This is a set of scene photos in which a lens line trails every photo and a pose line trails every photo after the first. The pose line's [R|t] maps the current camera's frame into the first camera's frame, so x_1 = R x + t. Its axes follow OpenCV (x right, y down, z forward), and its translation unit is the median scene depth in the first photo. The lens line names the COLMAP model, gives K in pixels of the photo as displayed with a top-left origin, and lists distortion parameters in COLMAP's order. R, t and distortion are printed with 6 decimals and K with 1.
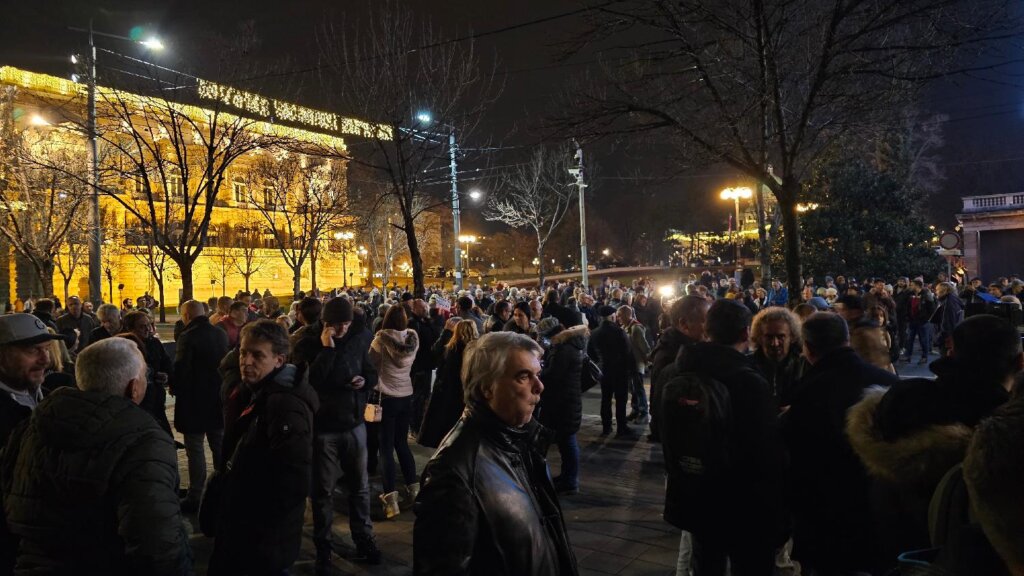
lens RADIAL K [[719.6, 0, 512.4], [0, 719.6, 290.9], [0, 0, 1]] dist [0.032988, -0.008549]
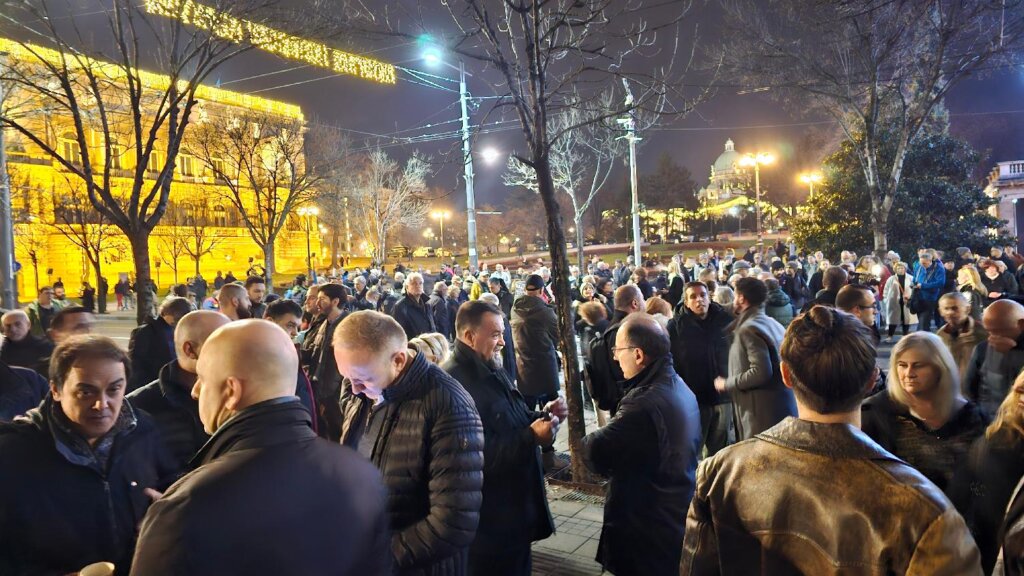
lens RADIAL K [[719.6, 0, 512.2], [0, 719.6, 283.9], [0, 0, 1]] dist [0.032988, -0.008549]
pose [[0.997649, -0.013582, 0.067172, -0.067780], [0.012340, 0.999746, 0.018864, -0.000238], [-0.067411, -0.017991, 0.997563, 0.137636]]
